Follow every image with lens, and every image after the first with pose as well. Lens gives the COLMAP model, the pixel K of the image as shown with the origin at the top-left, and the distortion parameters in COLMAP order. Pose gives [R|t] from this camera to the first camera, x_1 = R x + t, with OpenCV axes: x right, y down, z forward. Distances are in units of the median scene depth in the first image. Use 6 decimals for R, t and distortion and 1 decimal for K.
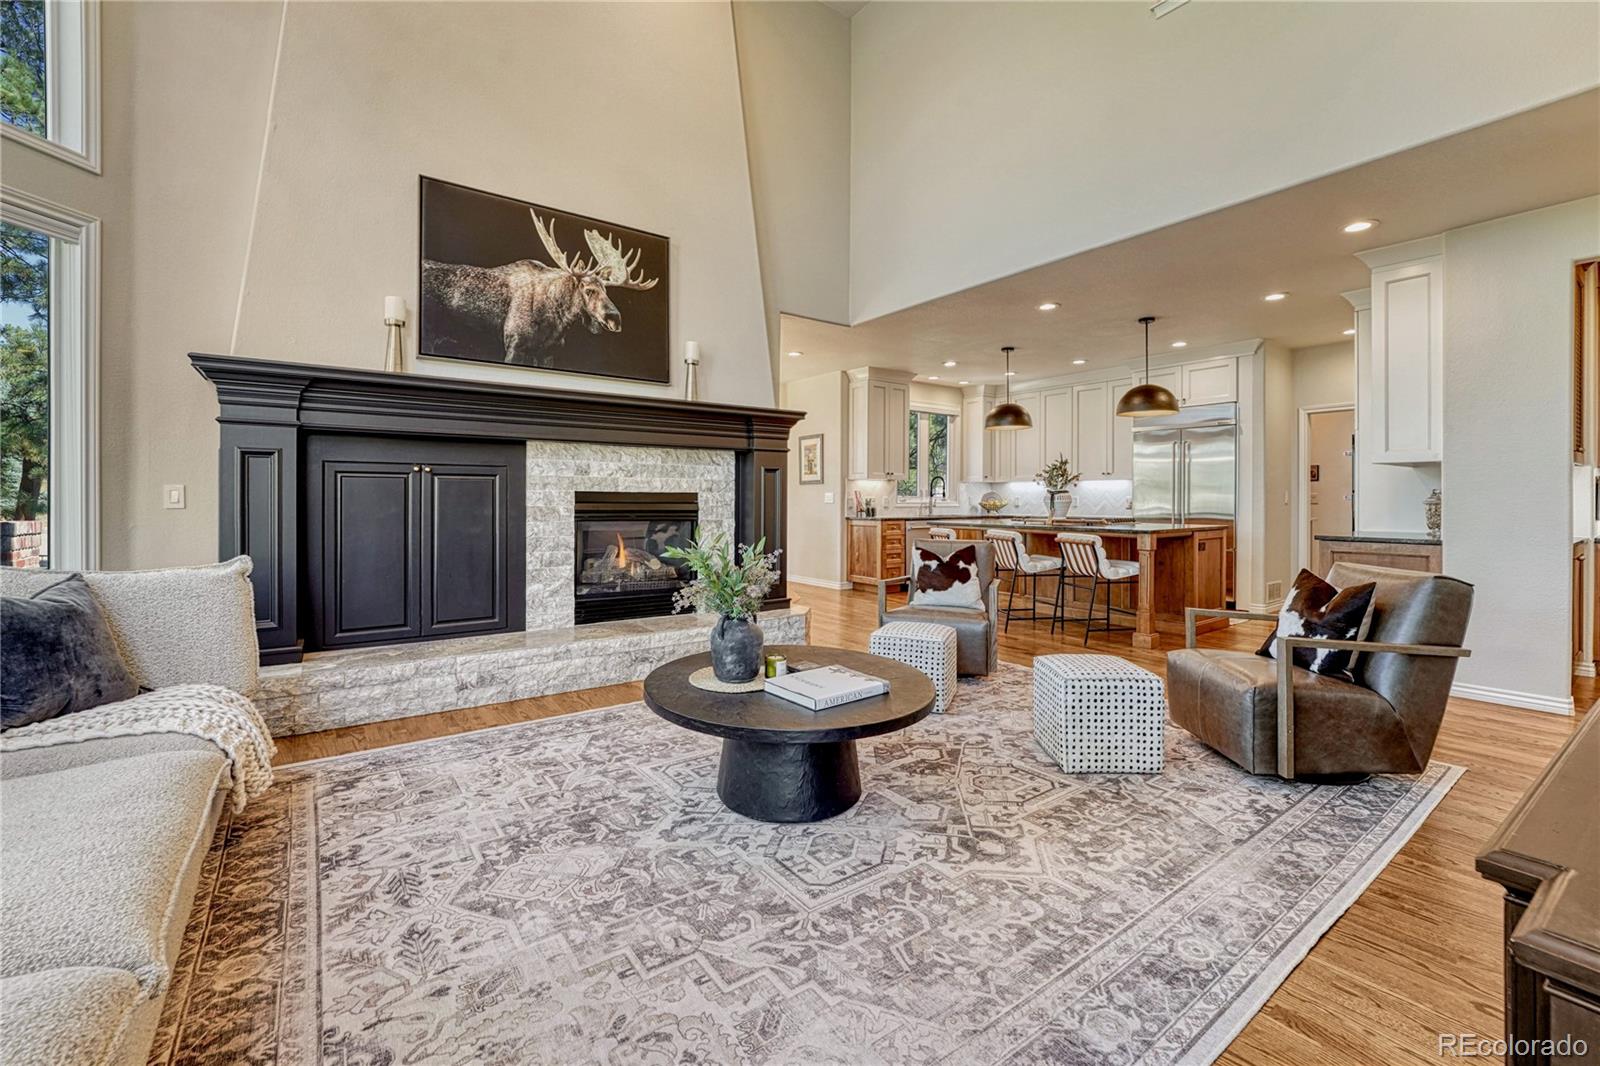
lens RADIAL K [[664.1, 0, 800.7], [0, 664.1, 500.4], [0, 0, 1]] dist [-0.008953, -0.000010]
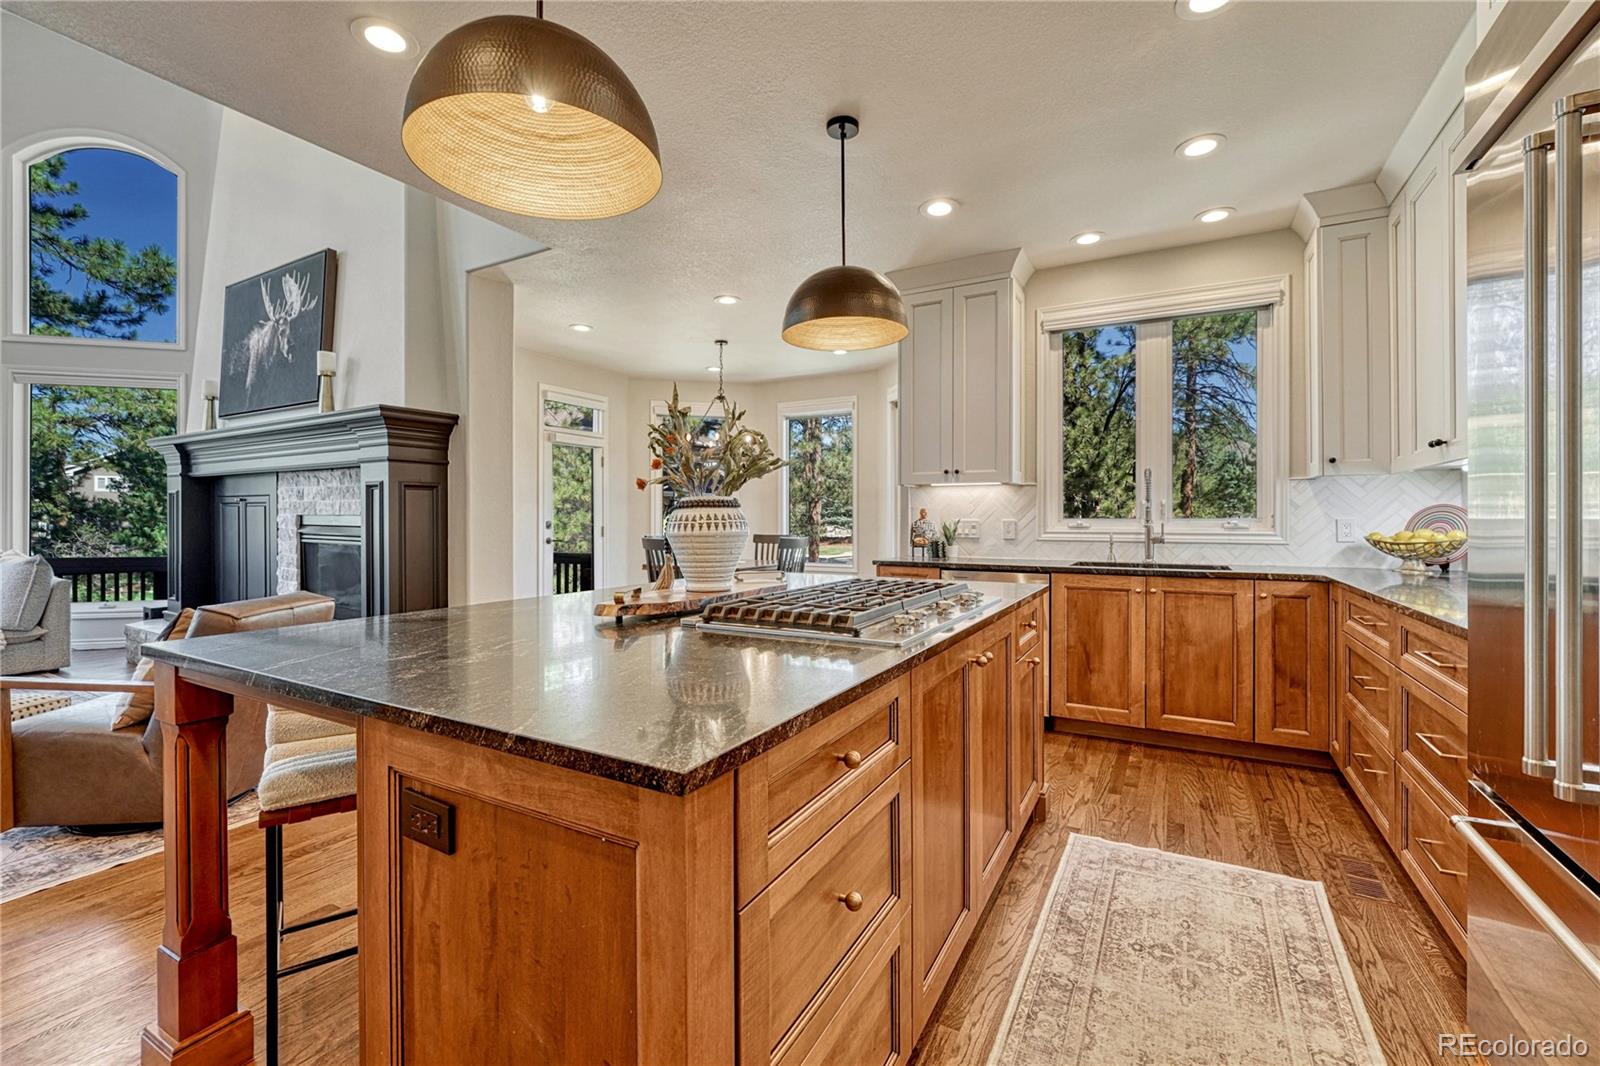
lens RADIAL K [[674.5, 0, 797.3], [0, 674.5, 518.4], [0, 0, 1]] dist [-0.003464, 0.000071]
pose [[0.411638, -0.000719, -0.911347, 1.022800], [-0.003717, 0.999990, -0.002467, -0.007814], [0.911340, 0.004403, 0.411631, 1.293869]]
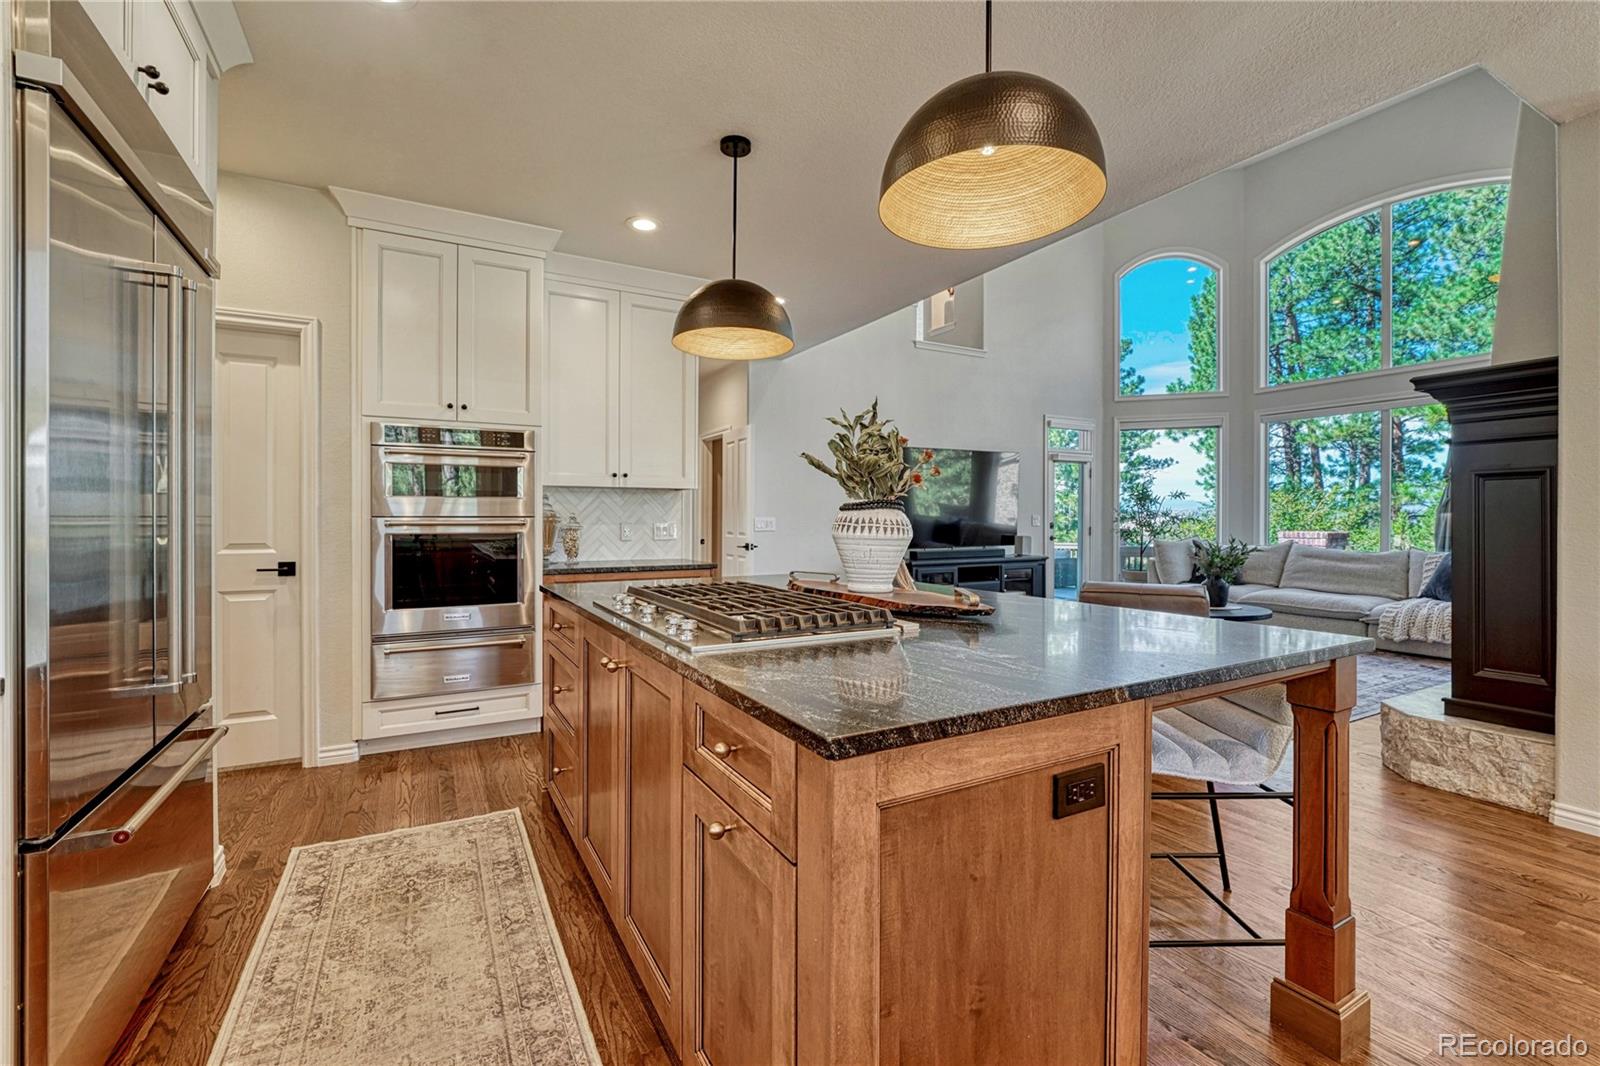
lens RADIAL K [[696.0, 0, 807.6], [0, 696.0, 517.6], [0, 0, 1]] dist [-0.008599, -0.000217]
pose [[-0.992609, -0.000308, 0.121356, 0.537855], [-0.000136, 0.999999, 0.001423, -0.011845], [-0.121356, 0.001396, -0.992608, 1.951841]]
